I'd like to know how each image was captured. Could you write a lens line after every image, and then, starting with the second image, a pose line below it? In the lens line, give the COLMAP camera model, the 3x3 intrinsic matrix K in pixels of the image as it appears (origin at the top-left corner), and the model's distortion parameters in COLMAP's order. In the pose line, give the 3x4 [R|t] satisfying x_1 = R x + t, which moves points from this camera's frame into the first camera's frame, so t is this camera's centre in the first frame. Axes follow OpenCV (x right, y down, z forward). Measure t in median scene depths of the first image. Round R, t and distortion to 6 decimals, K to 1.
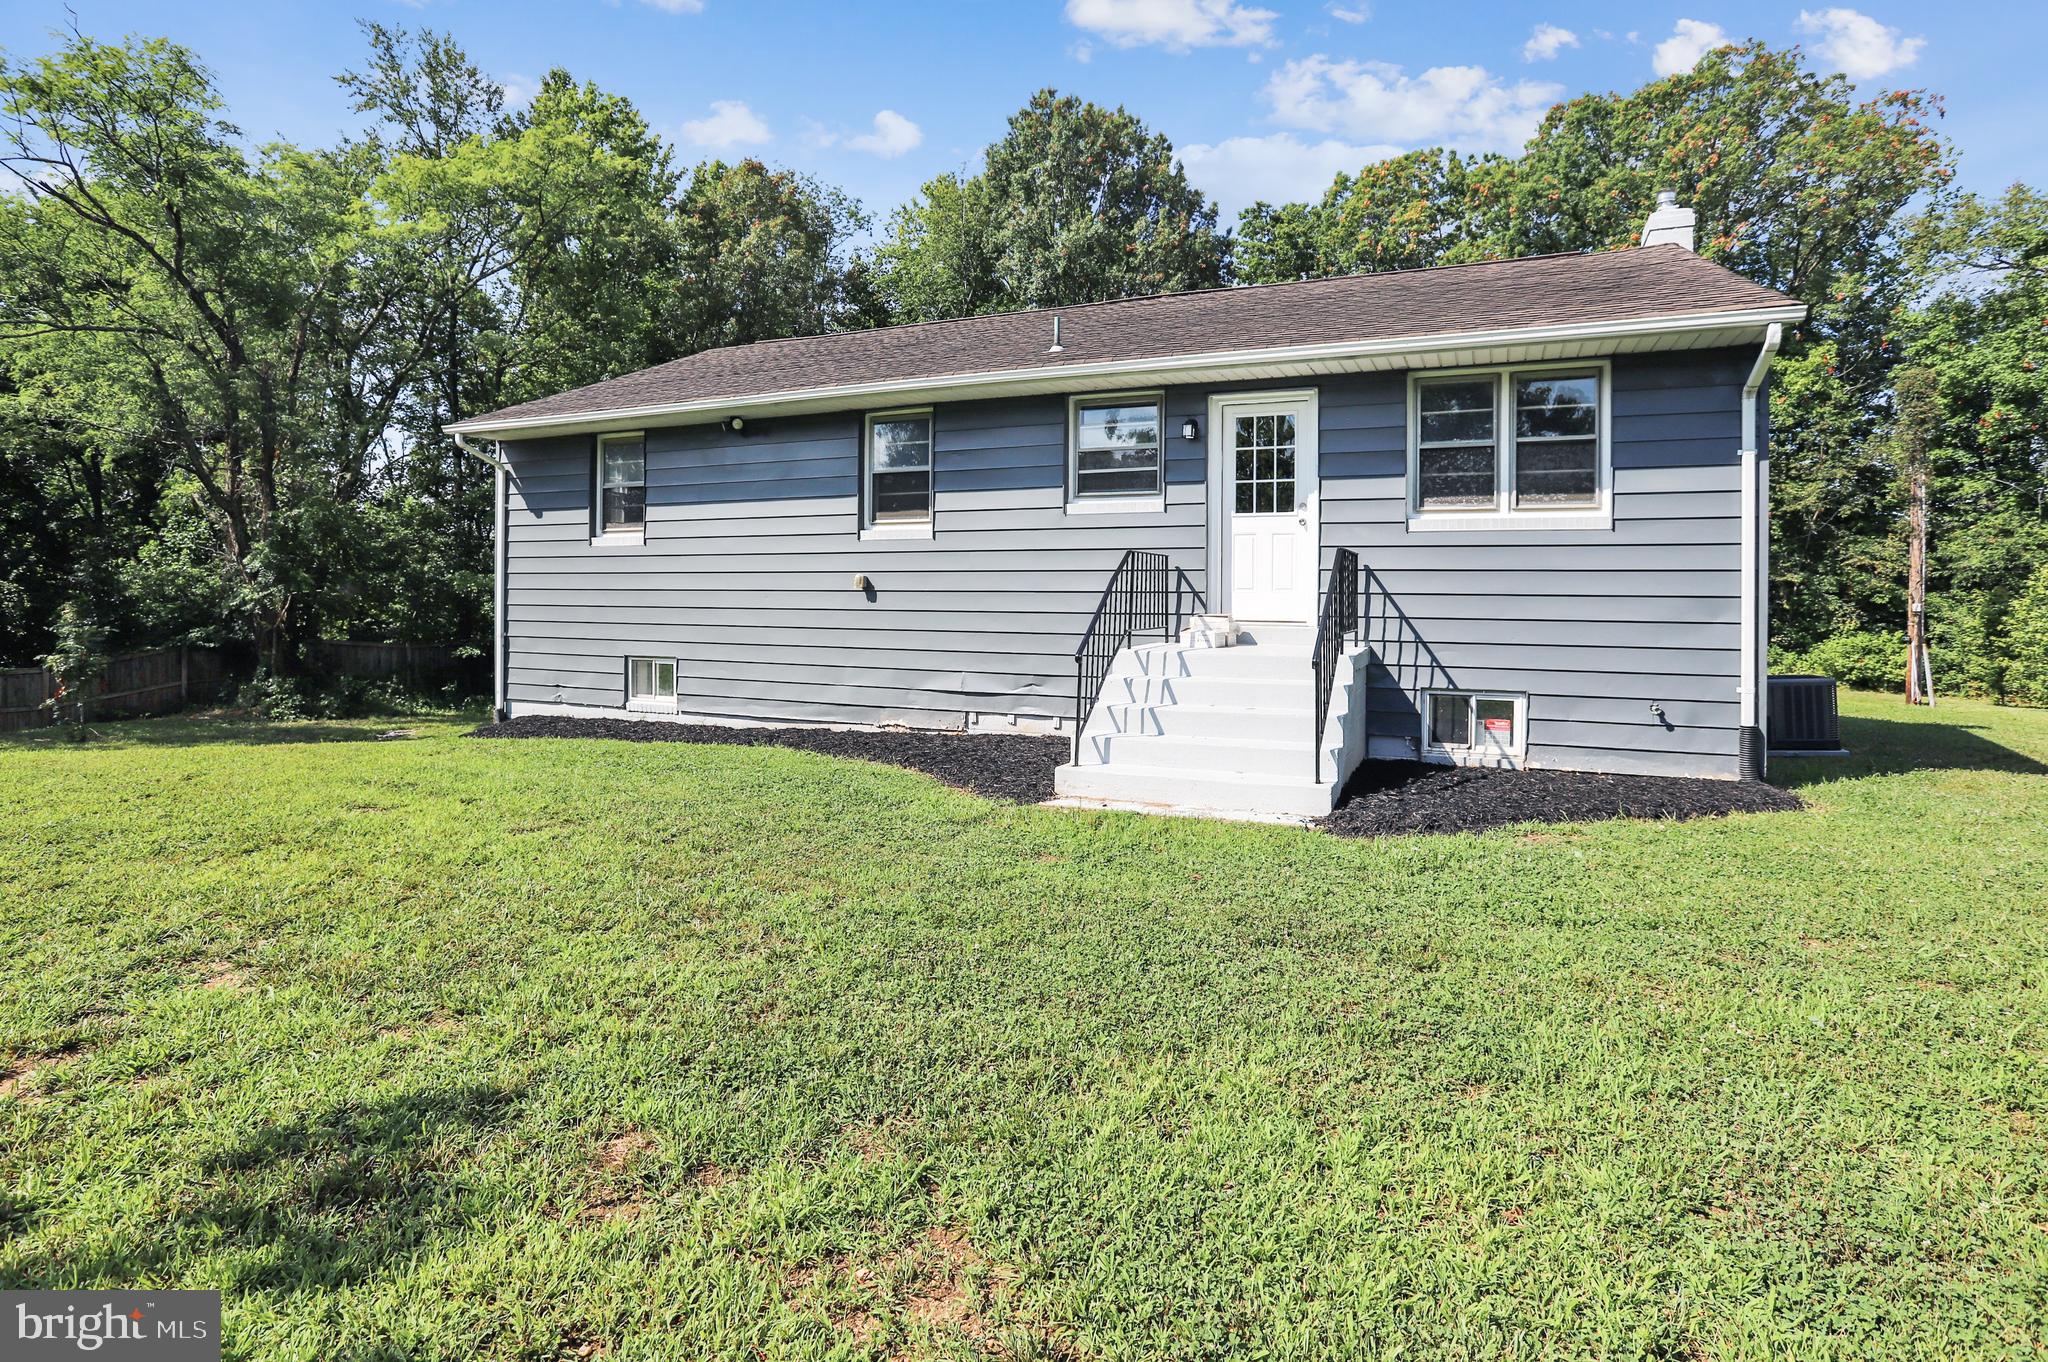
lens RADIAL K [[994.4, 0, 1029.6], [0, 994.4, 642.1], [0, 0, 1]] dist [-0.057274, 0.019864]
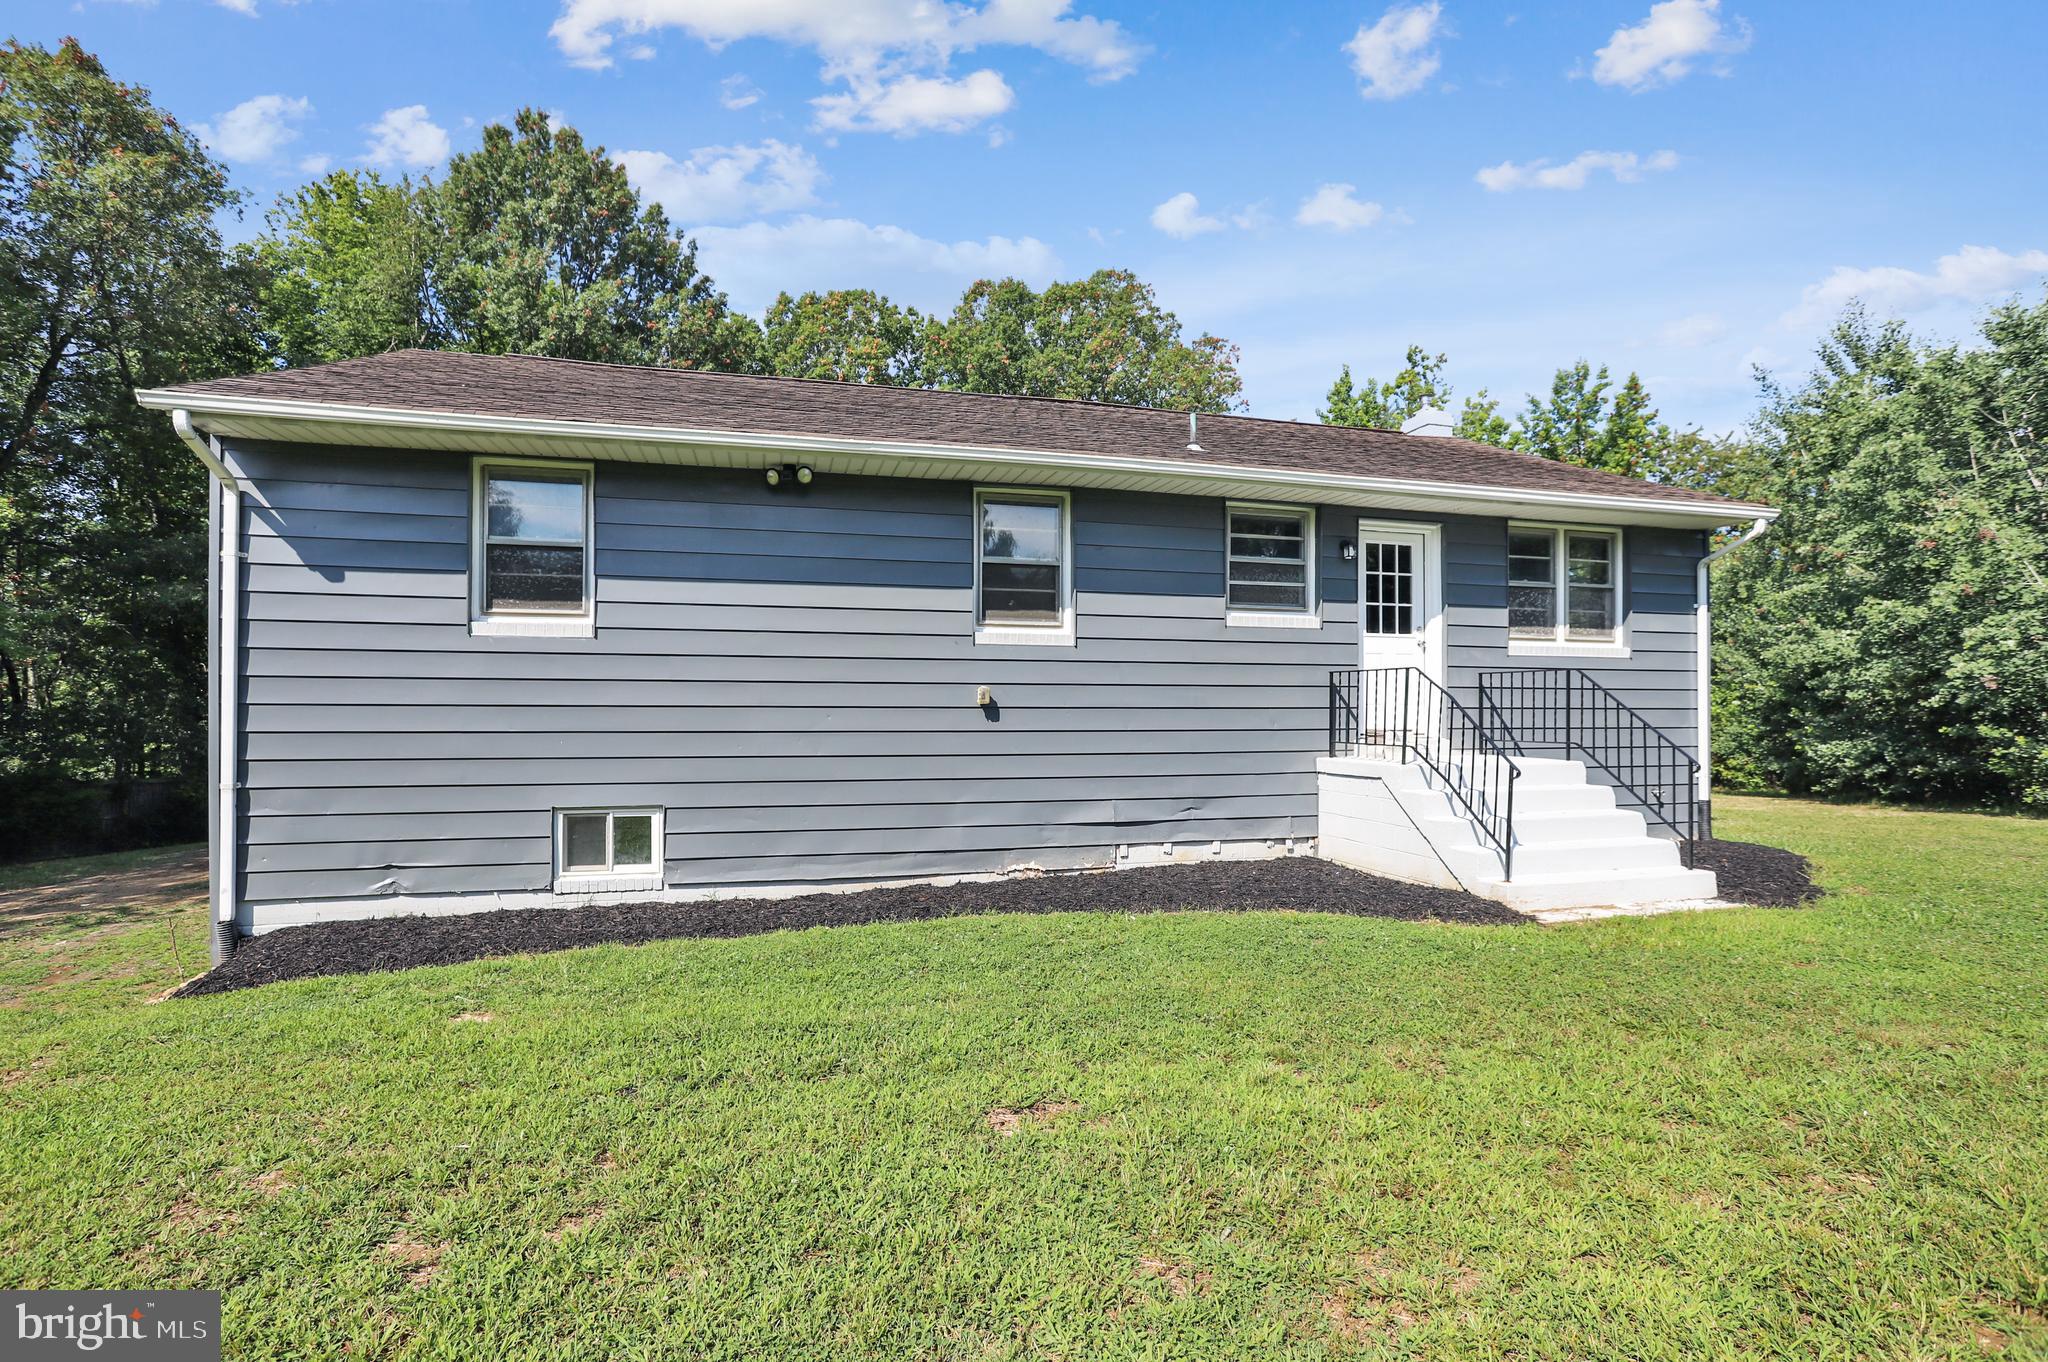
lens RADIAL K [[948.1, 0, 1023.7], [0, 948.1, 719.3], [0, 0, 1]] dist [-0.018652, 0.016028]
pose [[0.795197, -0.015357, 0.606157, -0.613423], [0.029474, 0.999476, -0.013344, -0.030851], [-0.605634, 0.028477, 0.795233, 0.370018]]
